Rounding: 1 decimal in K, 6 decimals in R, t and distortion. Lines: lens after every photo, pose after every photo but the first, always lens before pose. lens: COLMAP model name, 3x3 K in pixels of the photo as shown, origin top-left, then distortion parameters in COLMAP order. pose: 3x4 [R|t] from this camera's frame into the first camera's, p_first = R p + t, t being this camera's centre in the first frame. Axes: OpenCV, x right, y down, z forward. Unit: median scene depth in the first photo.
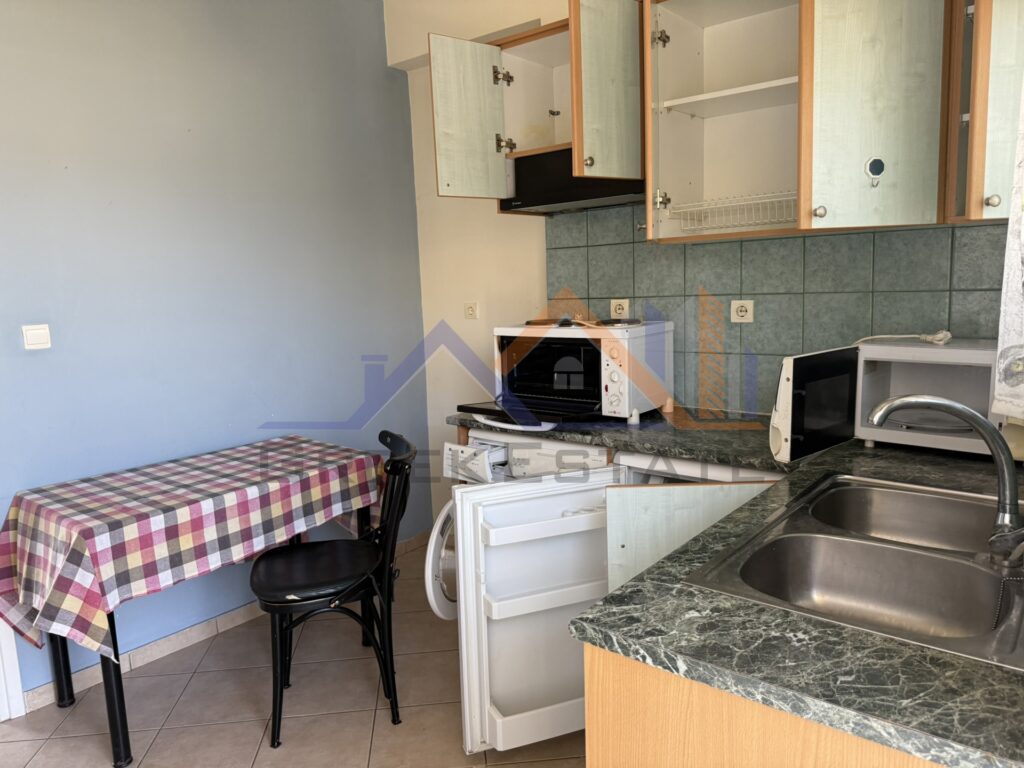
lens RADIAL K [[711.5, 0, 506.4], [0, 711.5, 382.3], [0, 0, 1]] dist [0.093046, -0.101928]
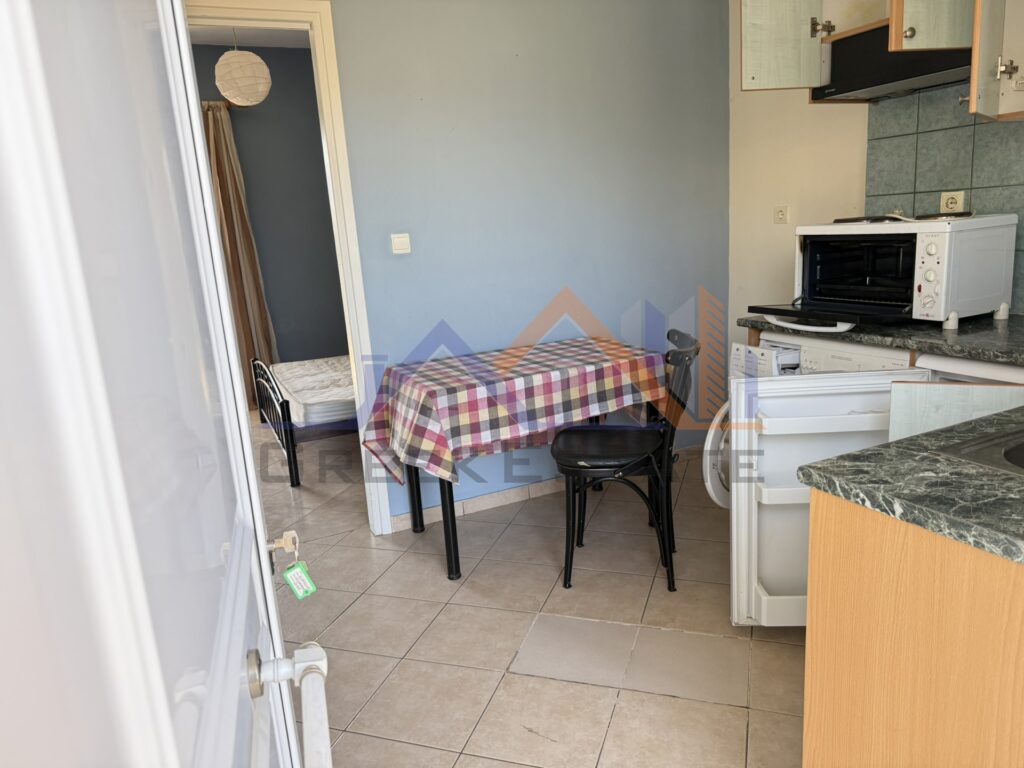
lens RADIAL K [[721.0, 0, 495.8], [0, 721.0, 386.6], [0, 0, 1]] dist [0.003719, -0.026560]
pose [[0.897962, 0.069146, -0.434606, 0.062132], [-0.023107, 0.993625, 0.110344, 0.043937], [0.439465, -0.089042, 0.893835, -0.071193]]
